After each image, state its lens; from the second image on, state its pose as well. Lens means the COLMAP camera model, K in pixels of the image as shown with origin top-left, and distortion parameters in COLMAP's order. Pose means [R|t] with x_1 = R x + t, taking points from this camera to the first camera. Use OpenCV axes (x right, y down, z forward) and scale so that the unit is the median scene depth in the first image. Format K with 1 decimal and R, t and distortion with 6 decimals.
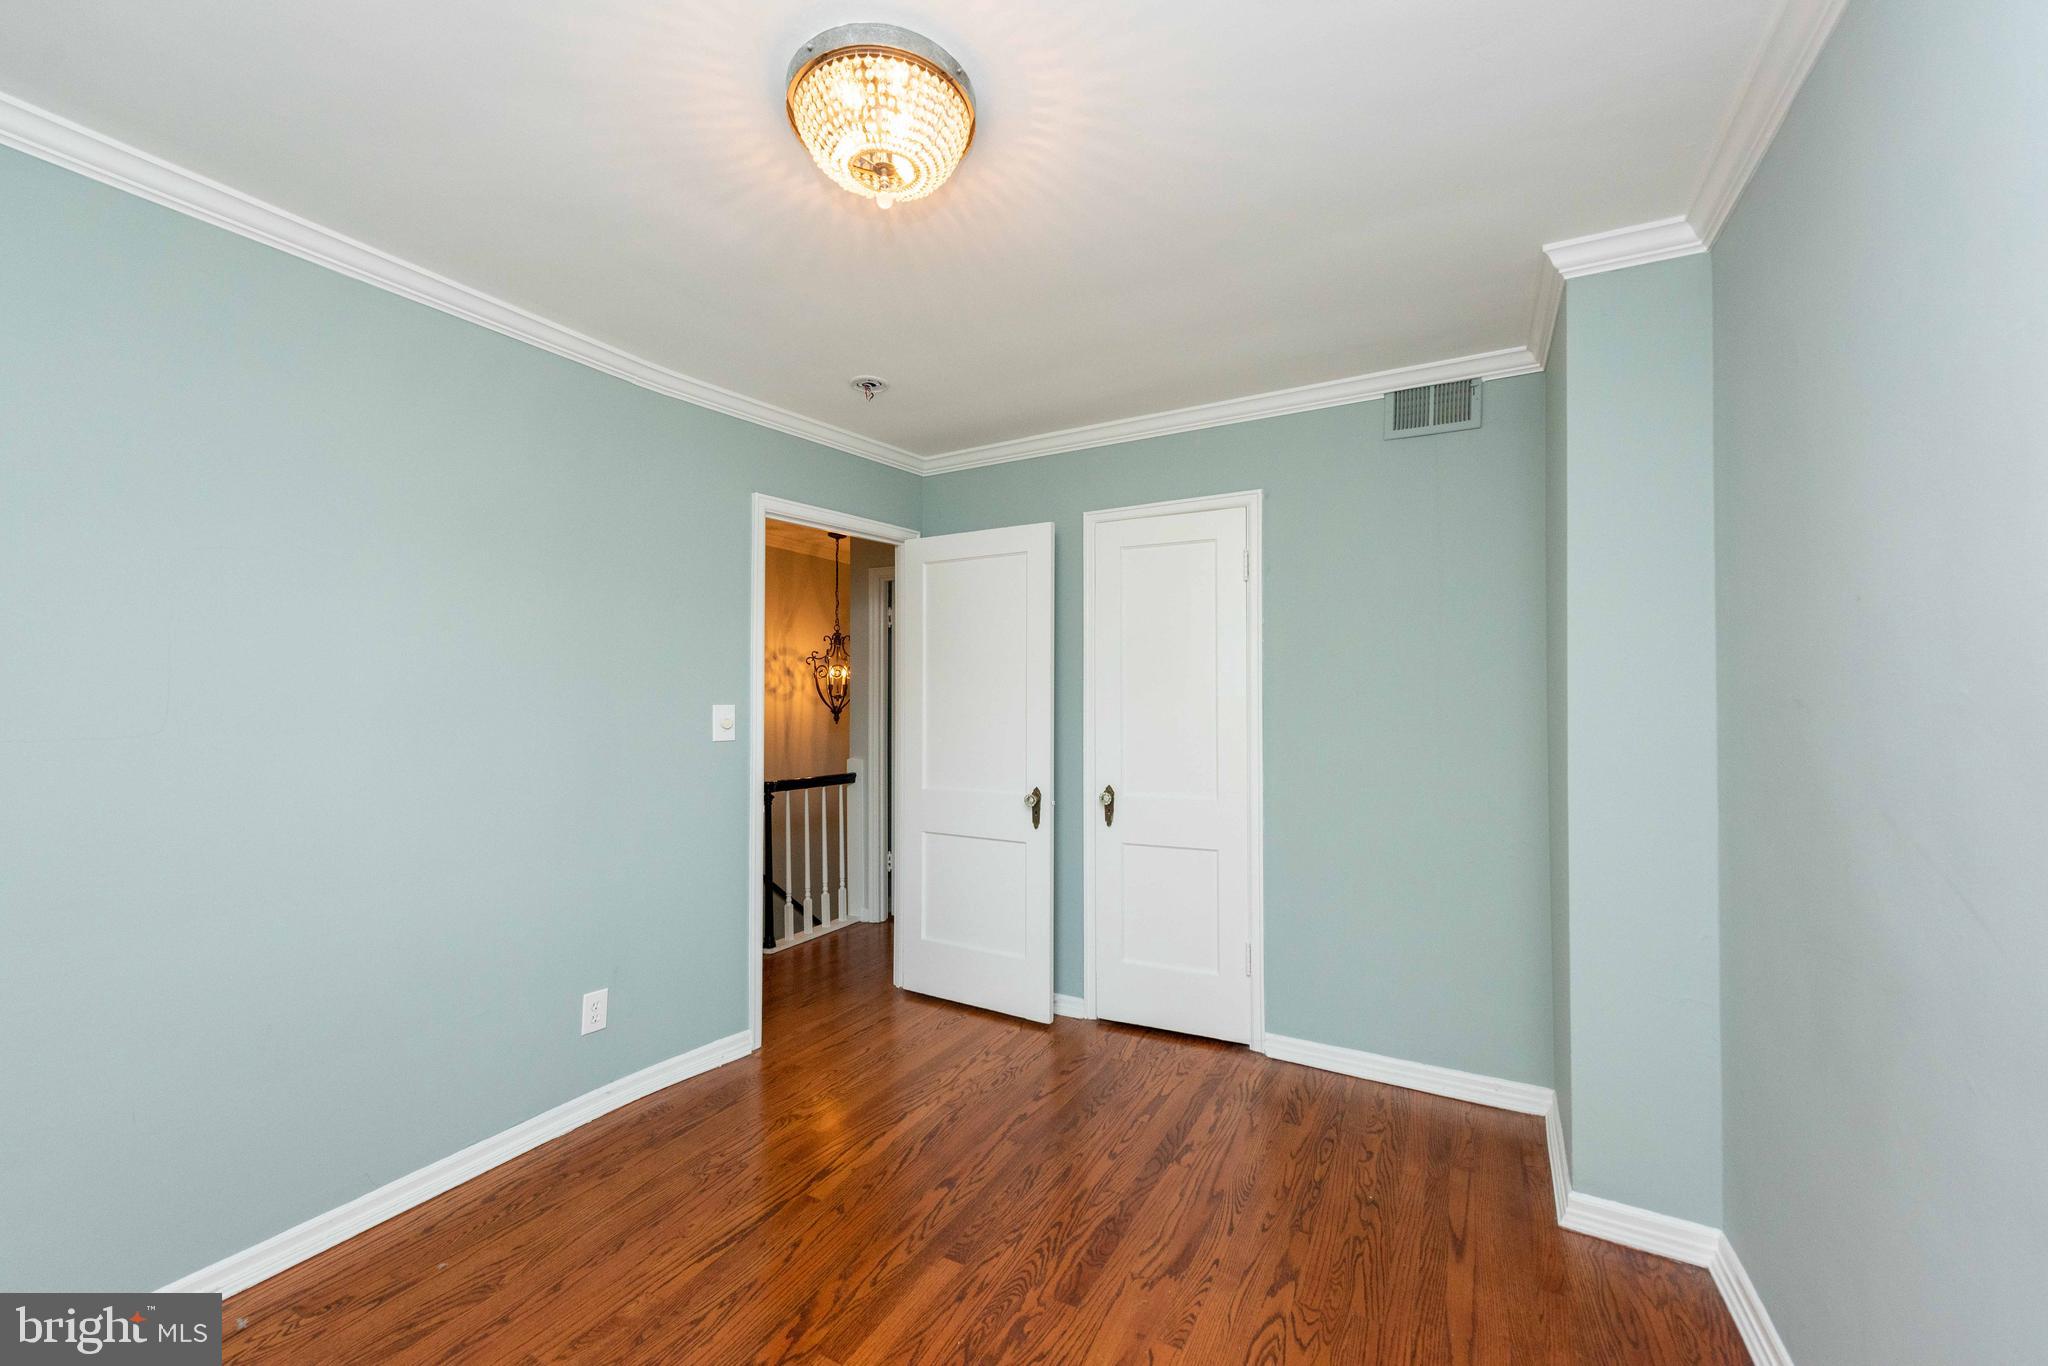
lens RADIAL K [[803.2, 0, 1016.6], [0, 803.2, 691.3], [0, 0, 1]] dist [0.013514, -0.004325]
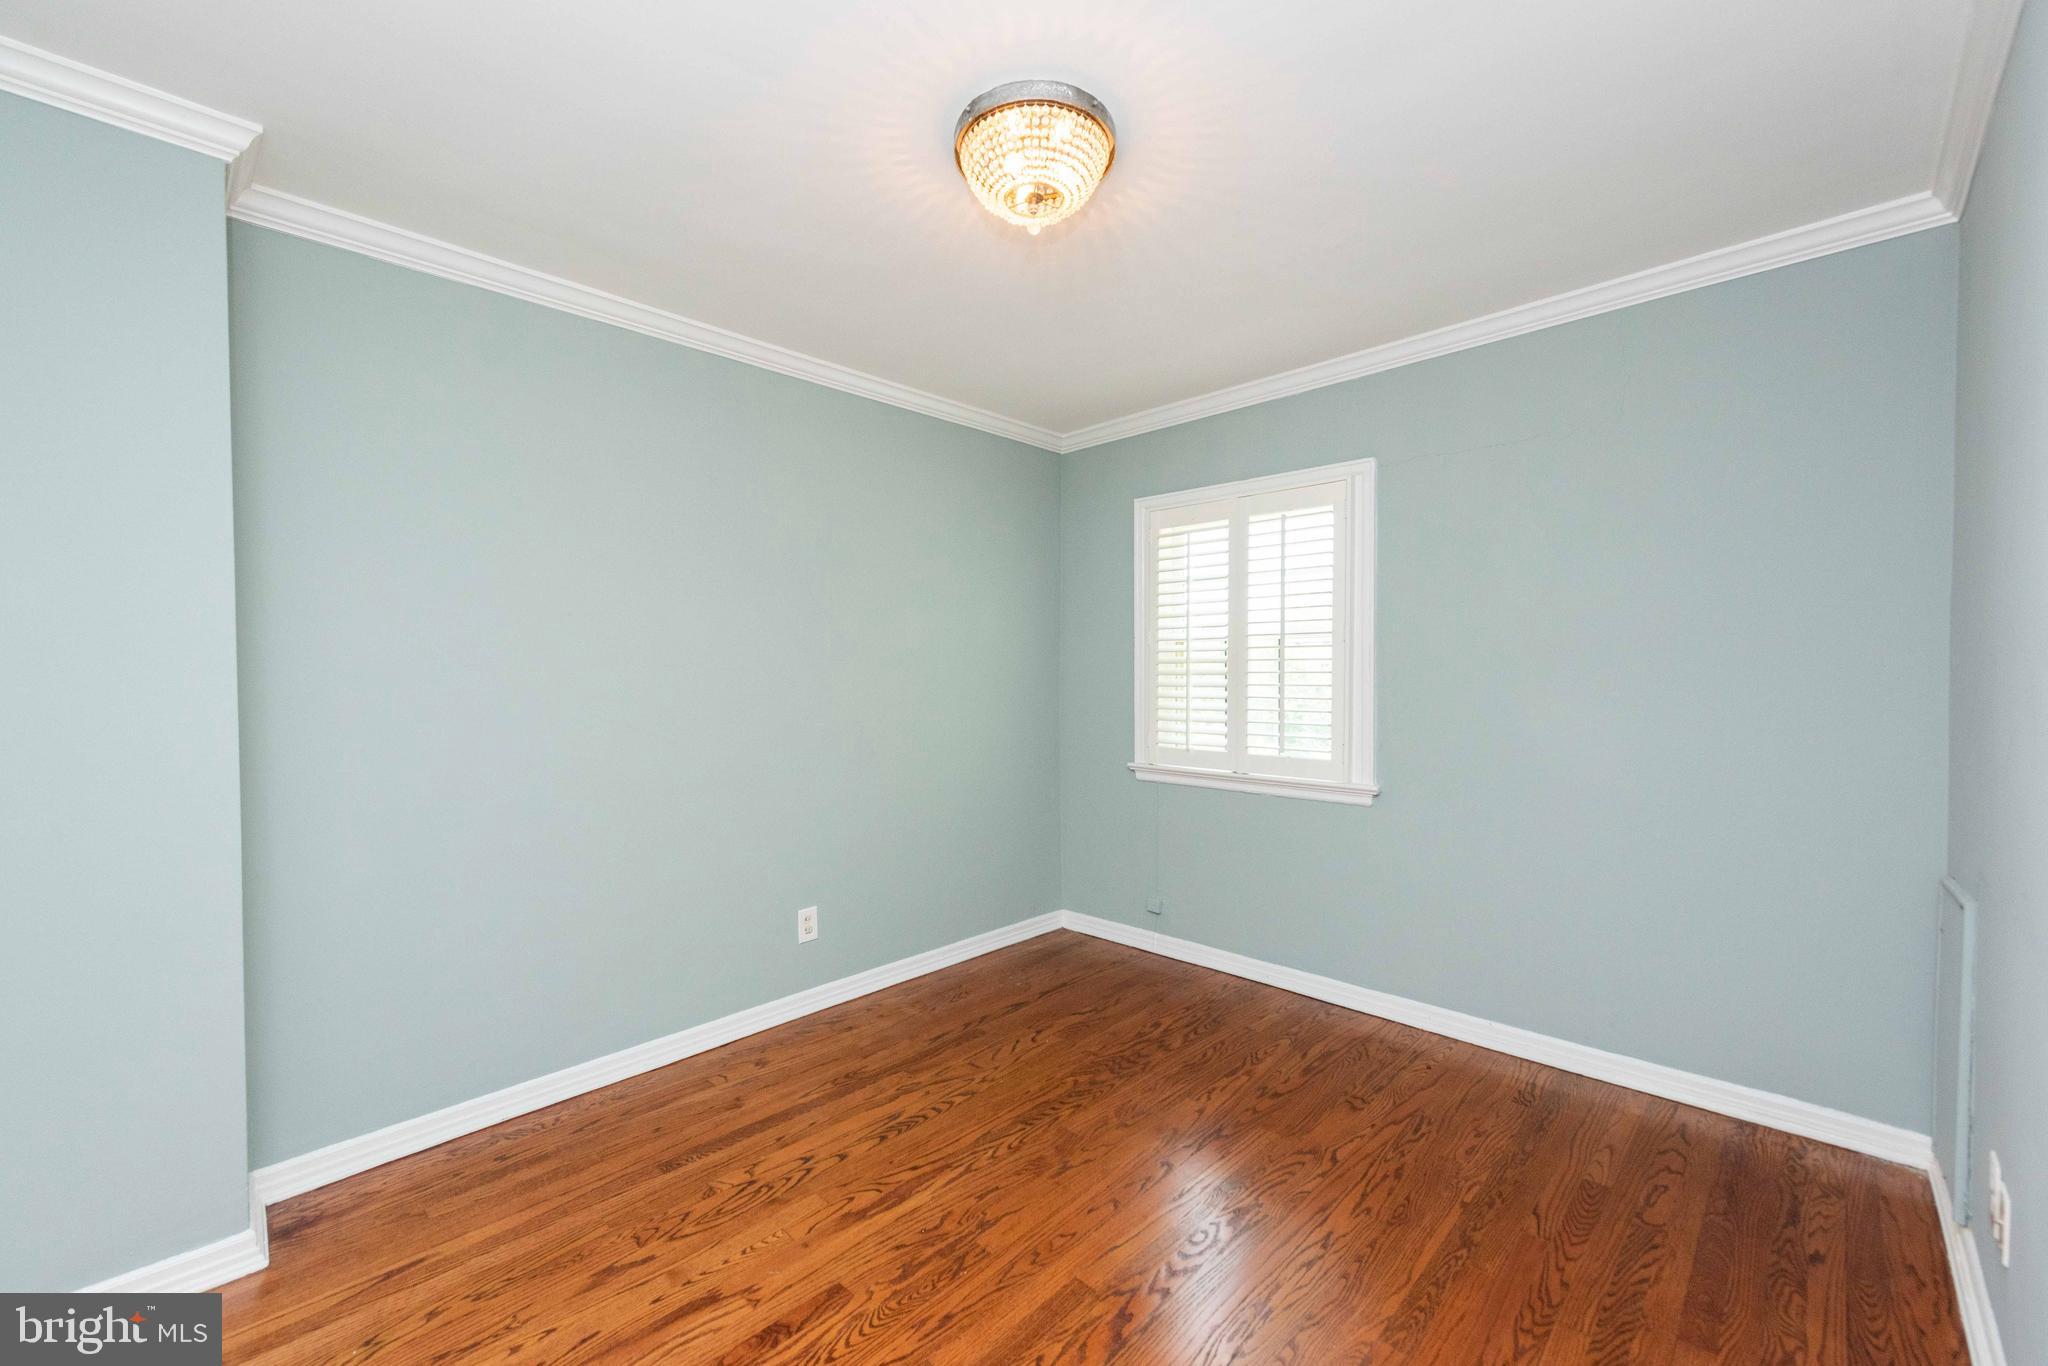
lens RADIAL K [[803.2, 0, 1016.6], [0, 803.2, 691.3], [0, 0, 1]] dist [0.013514, -0.004325]
pose [[-0.963770, 0.001520, 0.266730, -0.388342], [0.005827, 0.999865, 0.015358, 0.039028], [-0.266671, 0.016356, -0.963649, 1.853630]]
